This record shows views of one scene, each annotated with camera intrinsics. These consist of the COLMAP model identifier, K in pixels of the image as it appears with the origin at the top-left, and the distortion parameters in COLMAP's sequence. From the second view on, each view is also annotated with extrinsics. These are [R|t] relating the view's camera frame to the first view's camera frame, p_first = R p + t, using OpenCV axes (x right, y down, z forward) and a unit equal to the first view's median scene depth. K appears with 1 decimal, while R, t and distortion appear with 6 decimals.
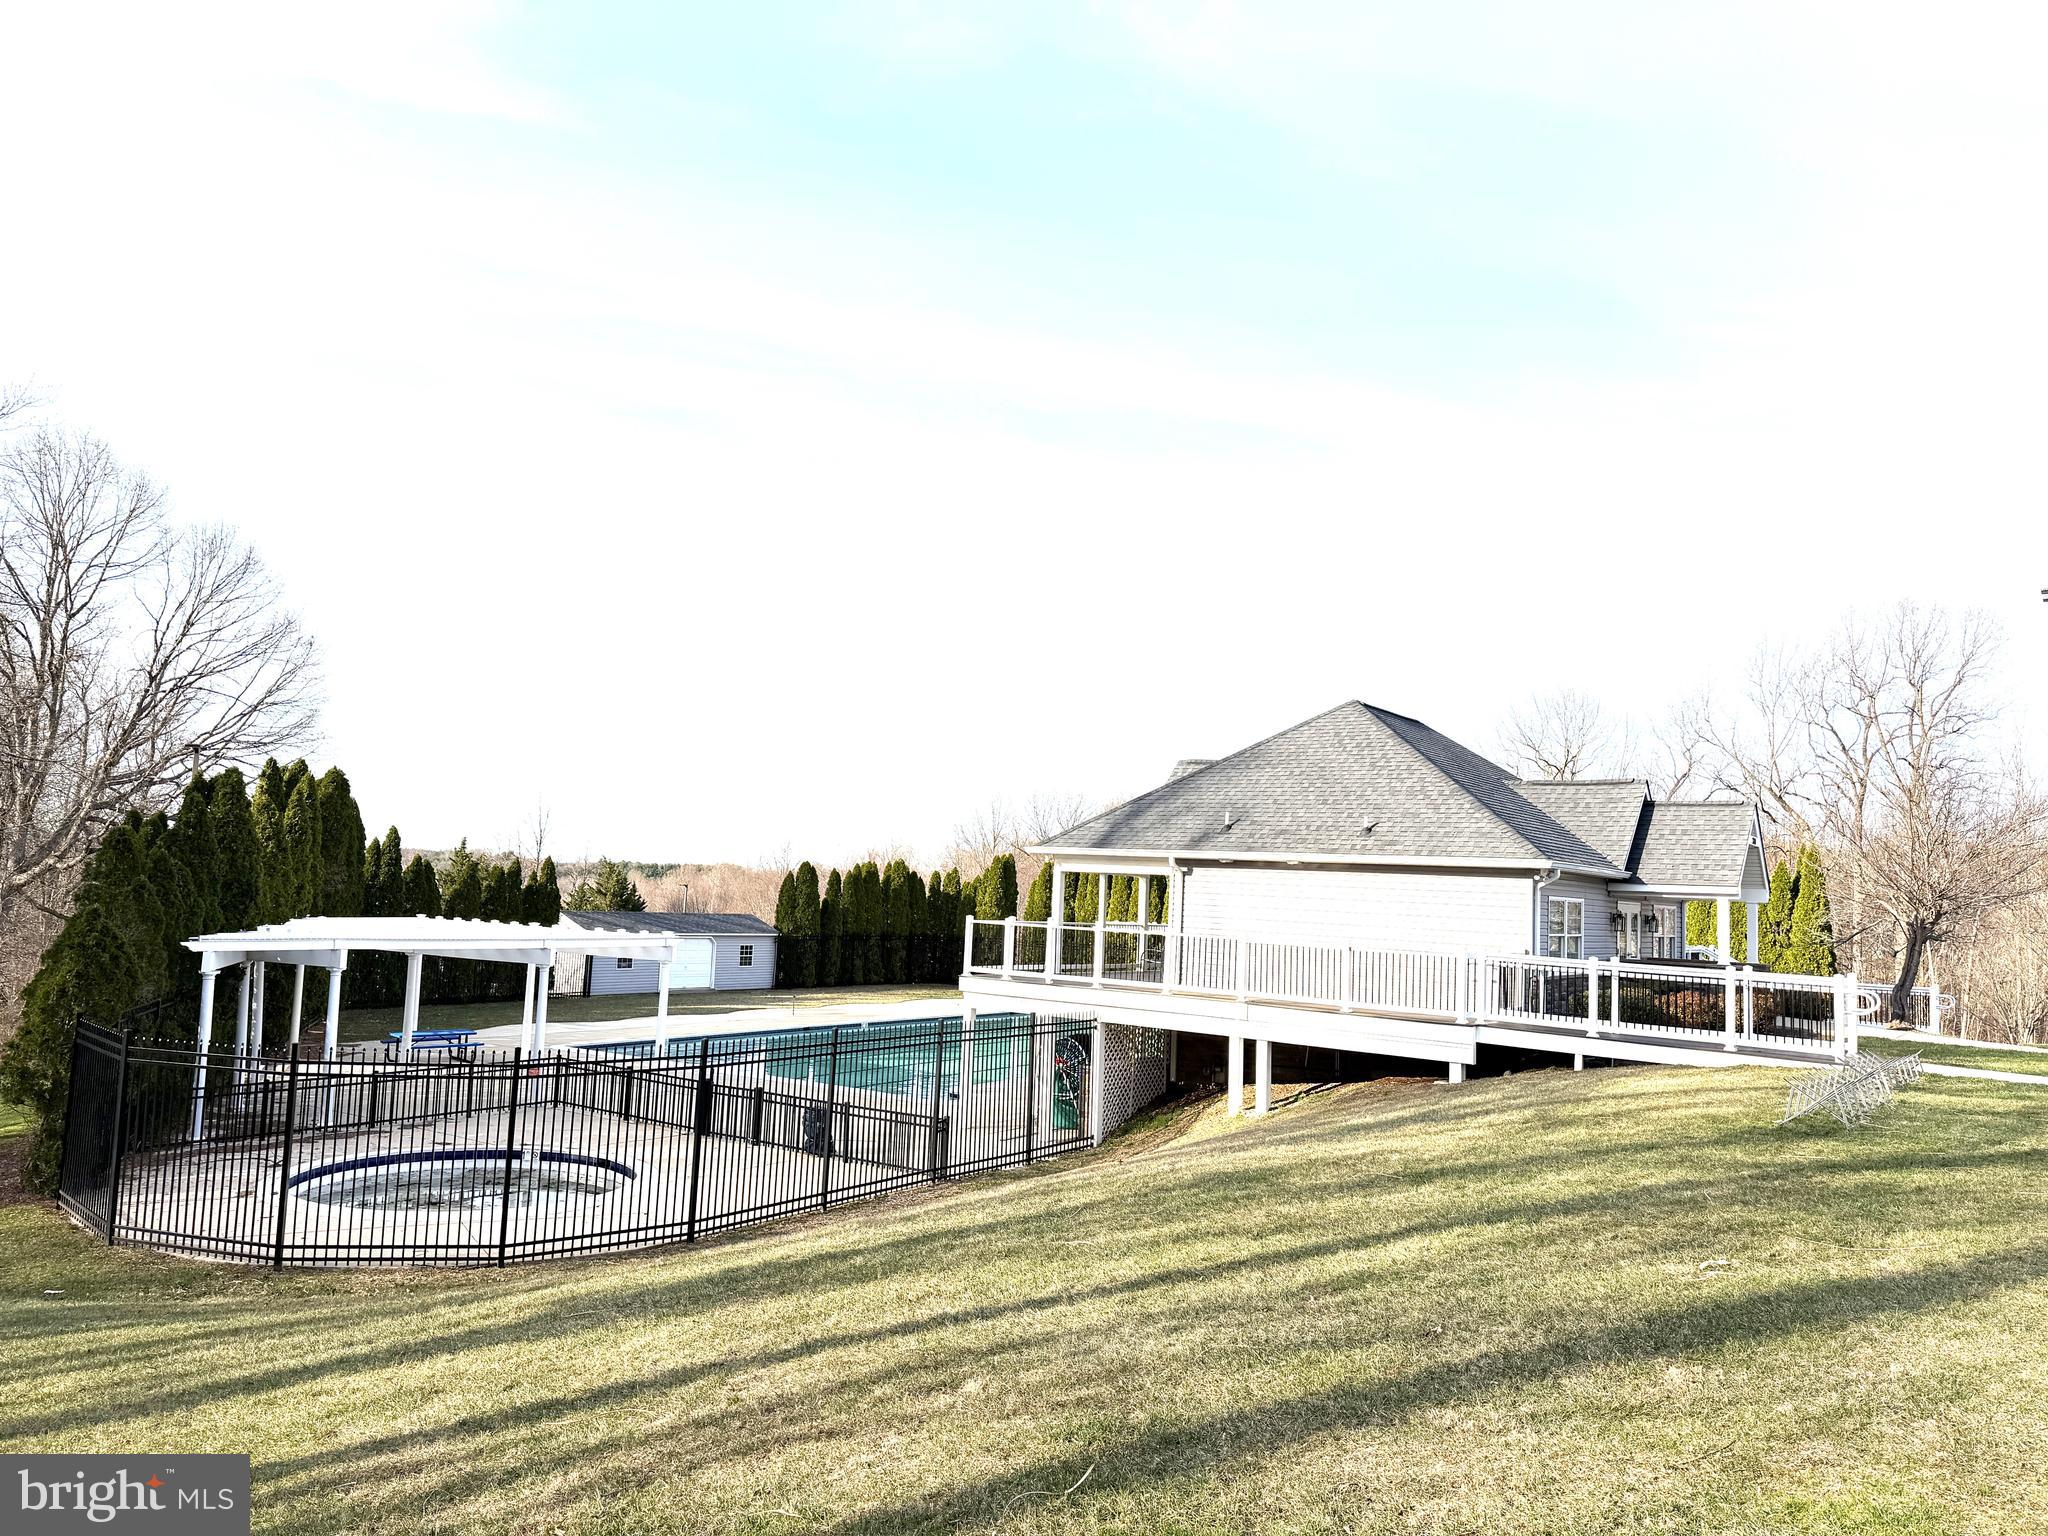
lens RADIAL K [[1422.5, 0, 1024.7], [0, 1422.5, 766.8], [0, 0, 1]] dist [0.075551, -0.003353]
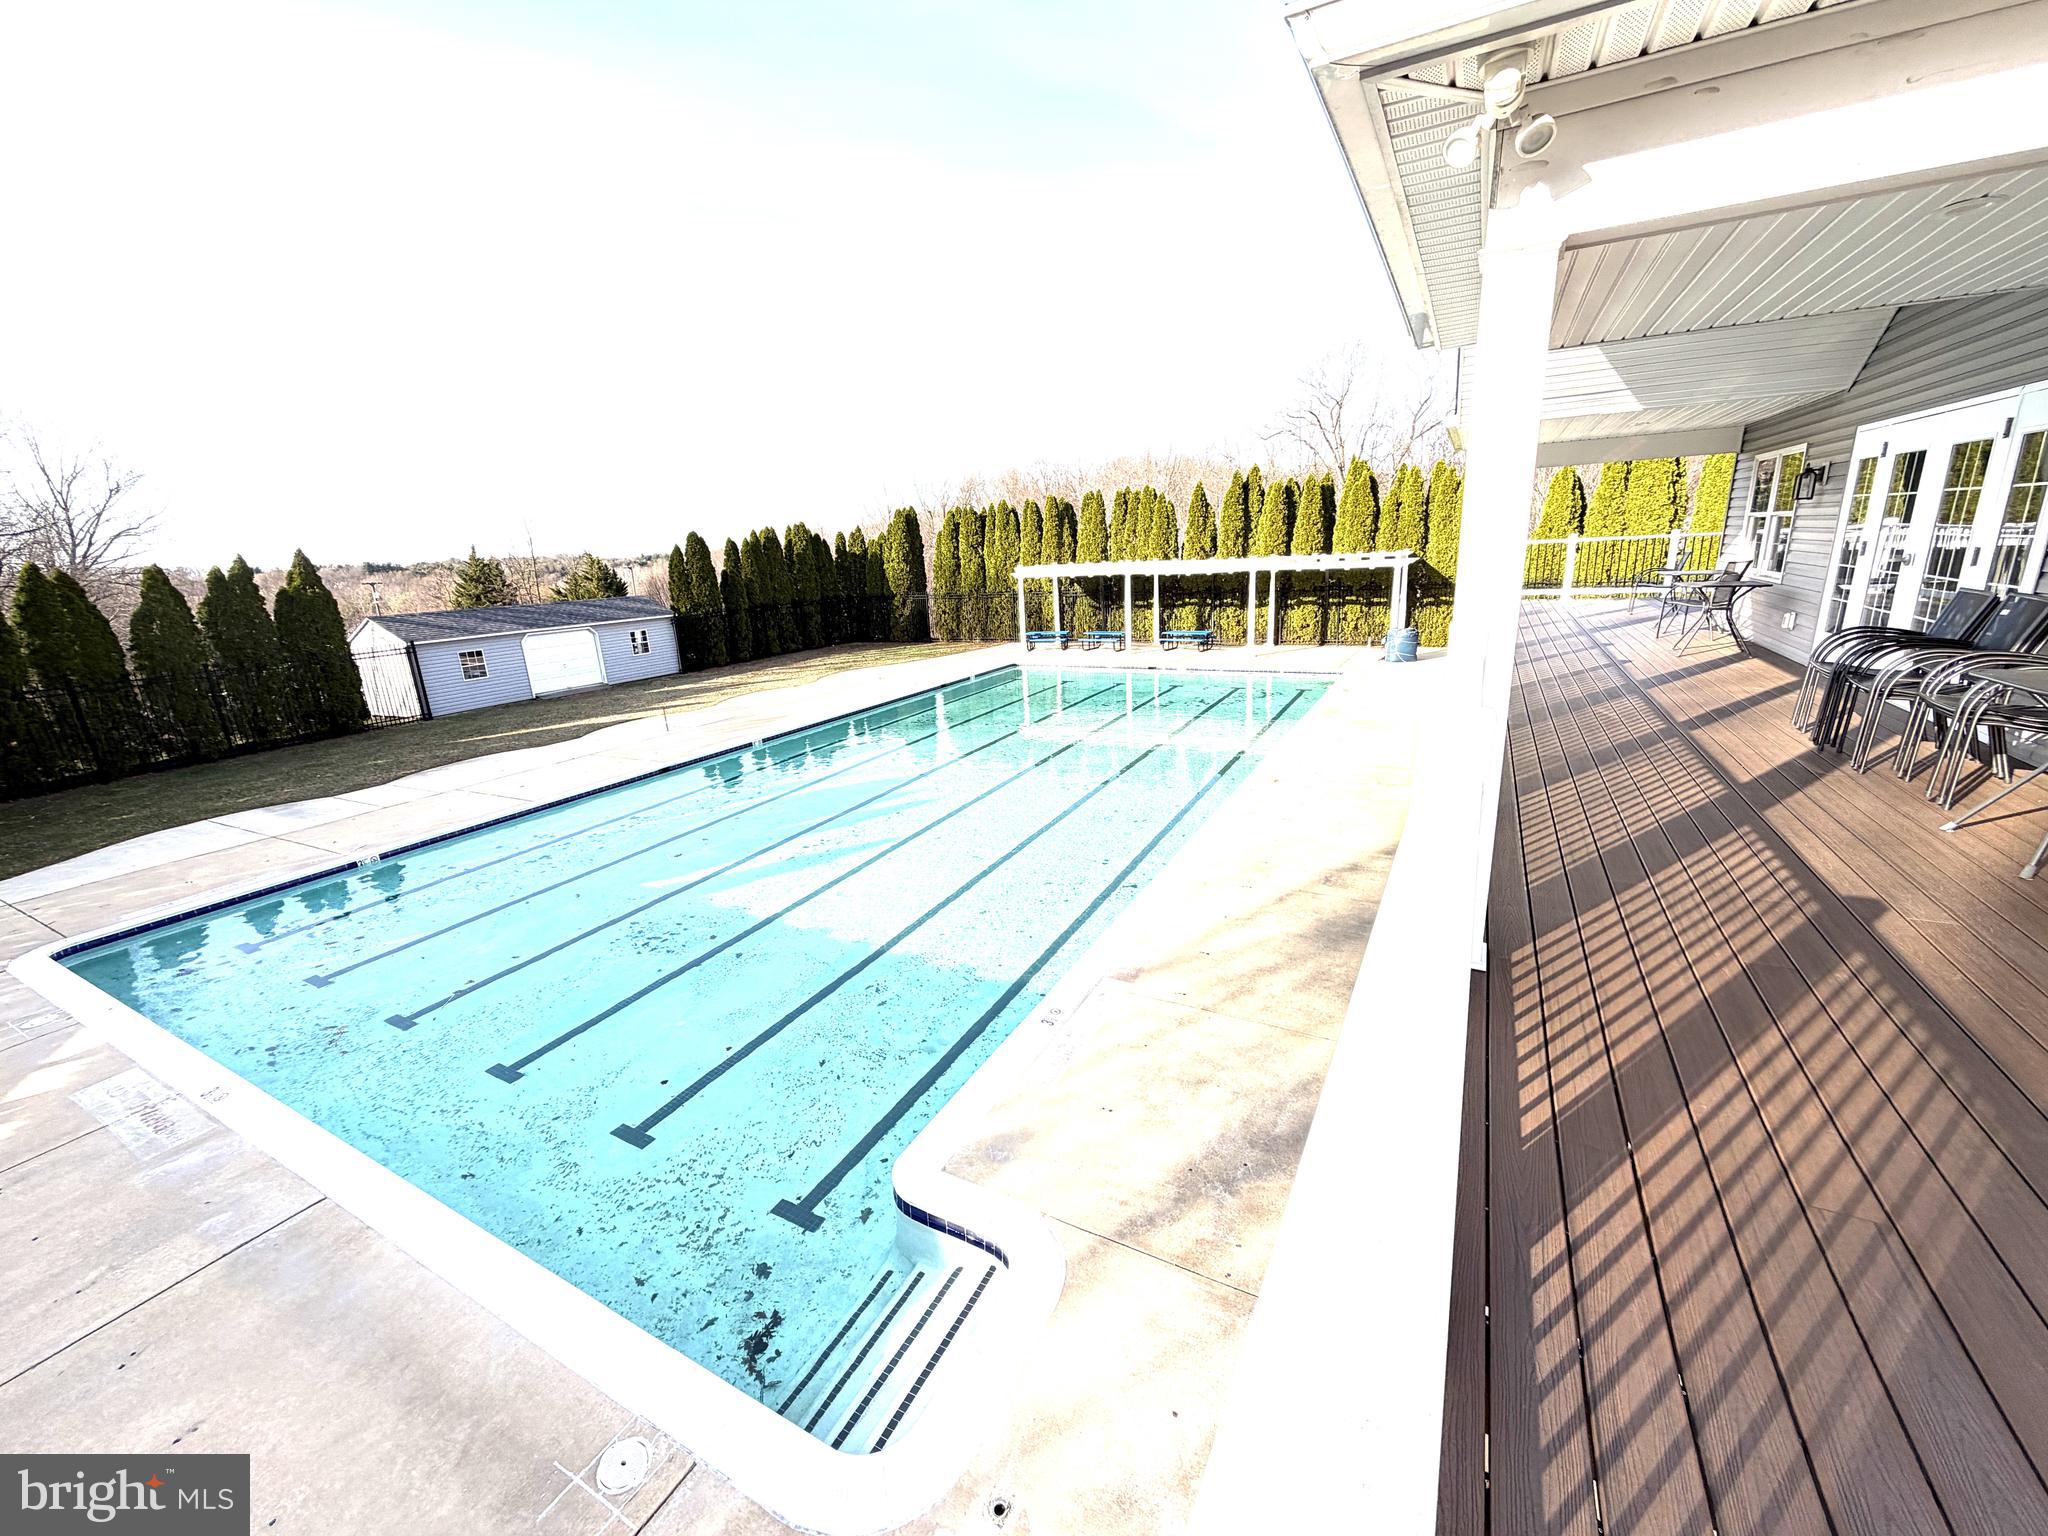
lens RADIAL K [[819.4, 0, 1031.2], [0, 819.4, 757.7], [0, 0, 1]] dist [0.000909, -0.000004]
pose [[0.988939, -0.119976, 0.087205, 0.001805], [0.083311, 0.935766, 0.342639, 0.037288], [-0.122712, -0.331584, 0.935411, 0.409303]]
